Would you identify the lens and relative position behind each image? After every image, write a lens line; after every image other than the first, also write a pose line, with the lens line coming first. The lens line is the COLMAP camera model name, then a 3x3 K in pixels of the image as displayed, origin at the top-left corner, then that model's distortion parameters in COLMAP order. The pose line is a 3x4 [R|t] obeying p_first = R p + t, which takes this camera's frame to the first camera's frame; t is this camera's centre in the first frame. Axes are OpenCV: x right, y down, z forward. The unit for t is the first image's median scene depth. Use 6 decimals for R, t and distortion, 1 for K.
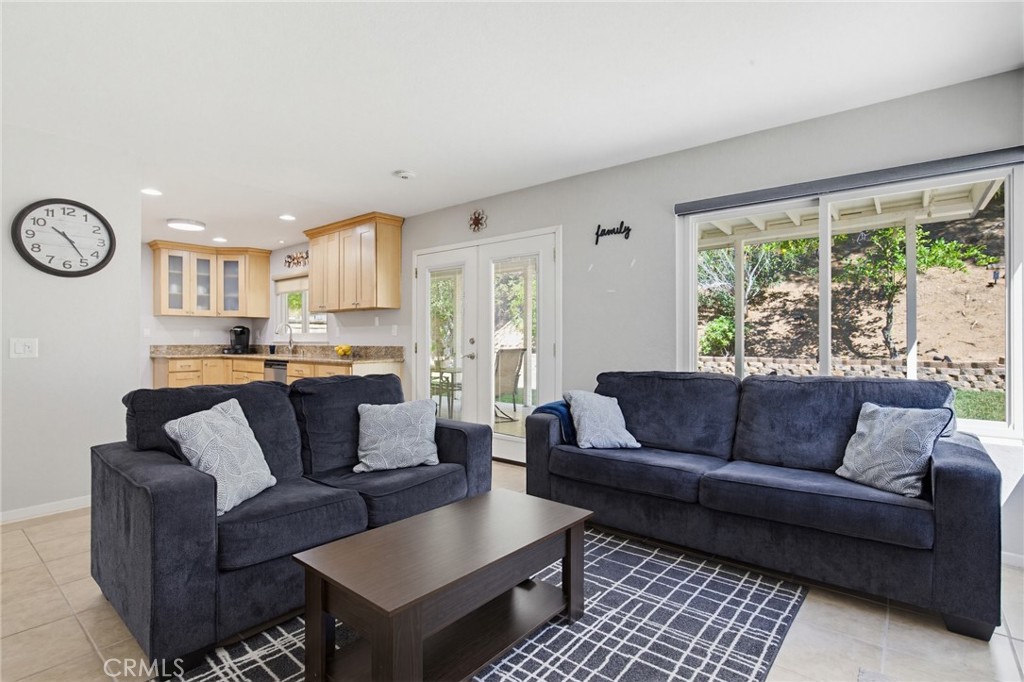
lens RADIAL K [[516.8, 0, 512.0], [0, 516.8, 341.0], [0, 0, 1]] dist [0.001306, -0.000318]
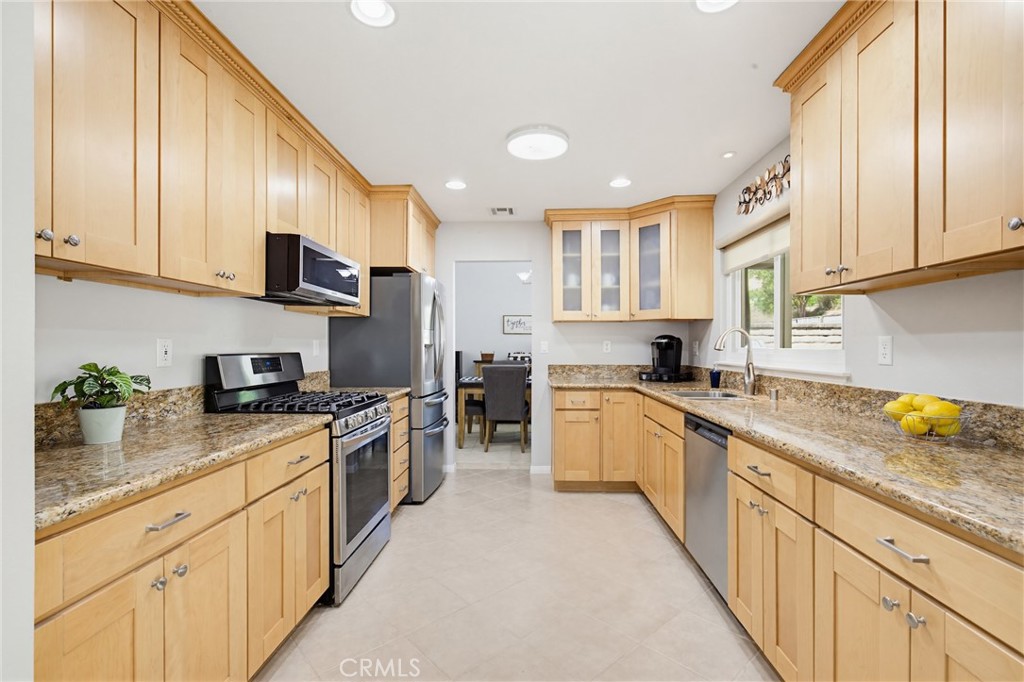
lens RADIAL K [[469.7, 0, 514.5], [0, 469.7, 343.2], [0, 0, 1]] dist [0.000699, -0.000442]
pose [[0.619796, -0.002650, -0.784758, -0.224997], [-0.003158, 0.999978, -0.005871, -0.017147], [0.784756, 0.006117, 0.619774, 0.567617]]
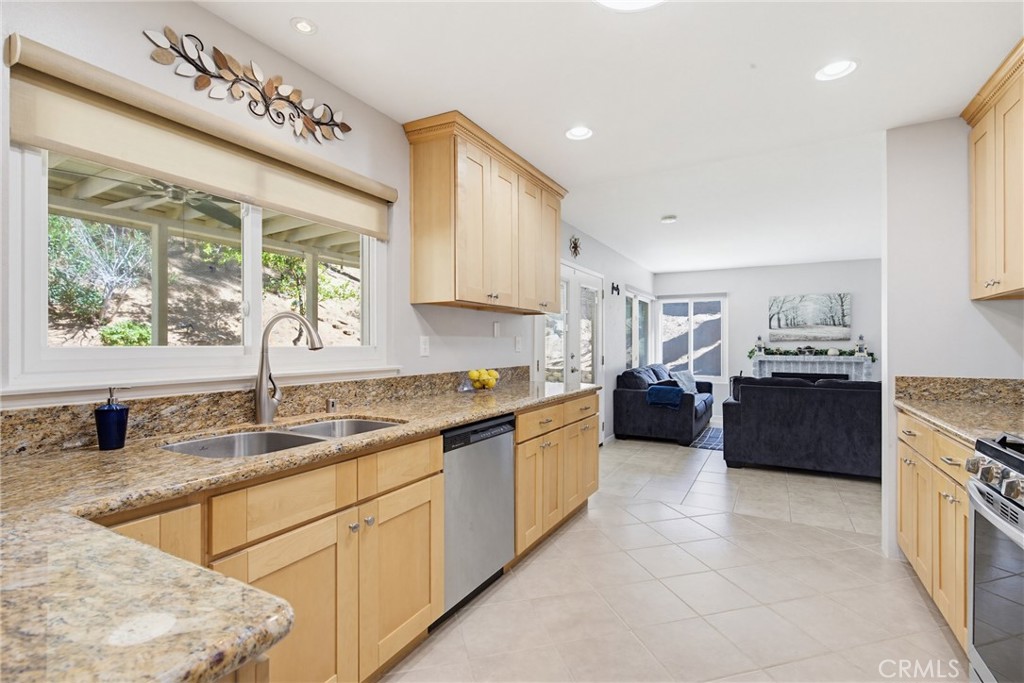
lens RADIAL K [[469.7, 0, 514.5], [0, 469.7, 343.7], [0, 0, 1]] dist [0.000699, -0.000442]
pose [[-0.194306, 0.002745, 0.980937, -0.708526], [0.002247, 0.999995, -0.002353, -0.016367], [-0.980938, 0.001747, -0.194311, 0.915065]]
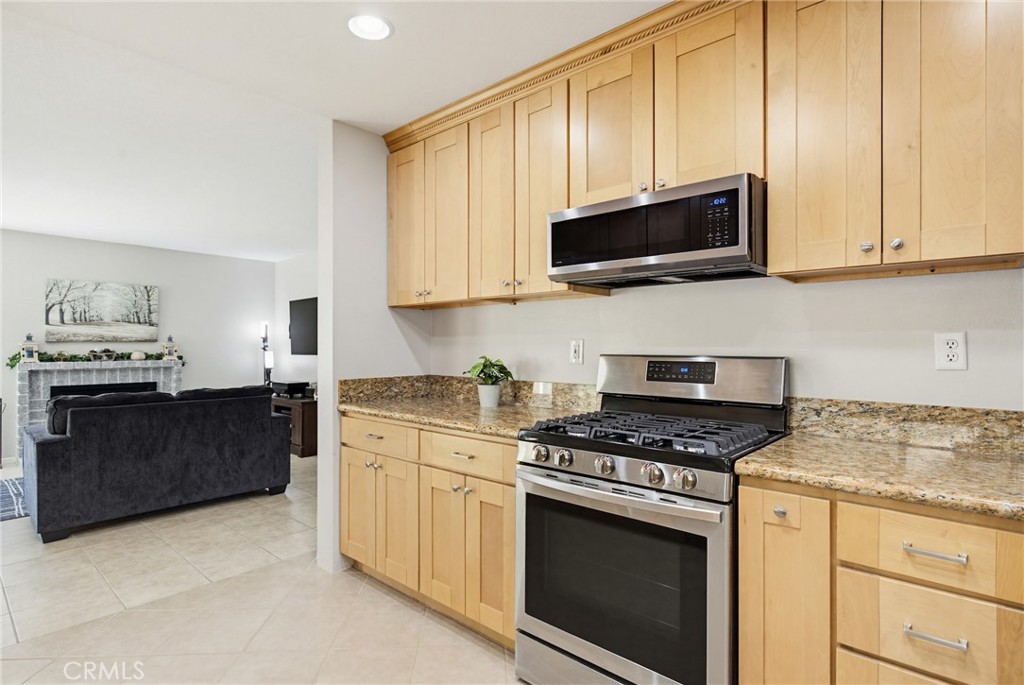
lens RADIAL K [[516.8, 0, 512.0], [0, 516.8, 342.5], [0, 0, 1]] dist [0.001306, -0.000318]
pose [[-0.999378, 0.003184, 0.035109, -0.548290], [0.003051, 0.999988, -0.003835, -0.017176], [-0.035121, -0.003725, -0.999376, 0.934402]]
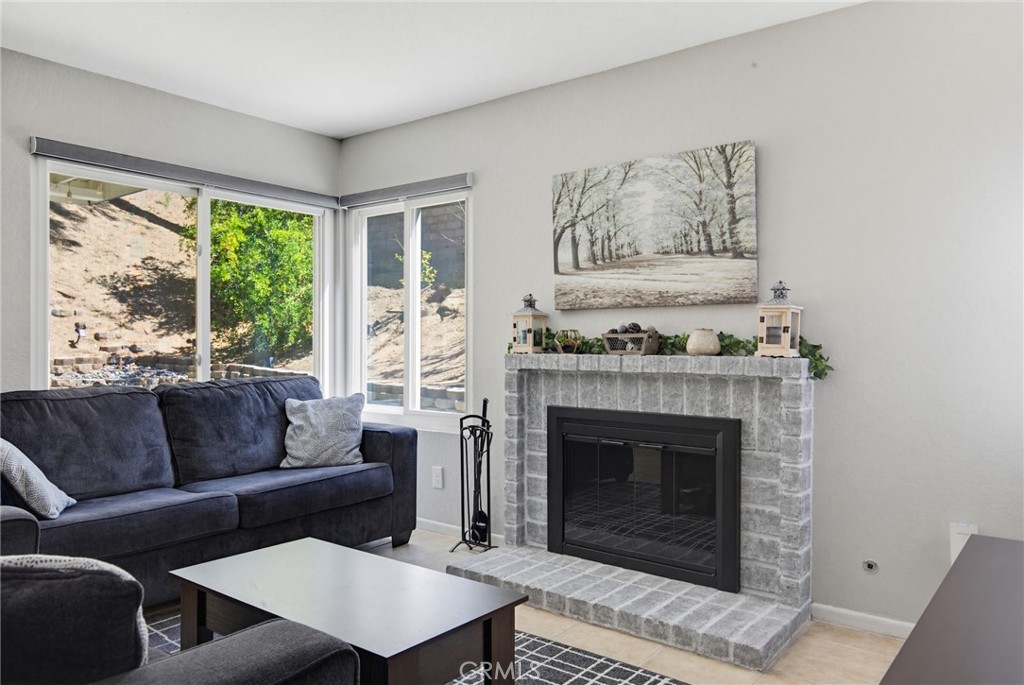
lens RADIAL K [[723.4, 0, 512.0], [0, 723.4, 342.5], [0, 0, 1]] dist [0.026032, 0.001264]
pose [[-0.035320, -0.000940, 0.999376, -0.325465], [0.002591, 0.999996, 0.001032, -0.000745], [-0.999373, 0.002626, -0.035317, 0.211440]]
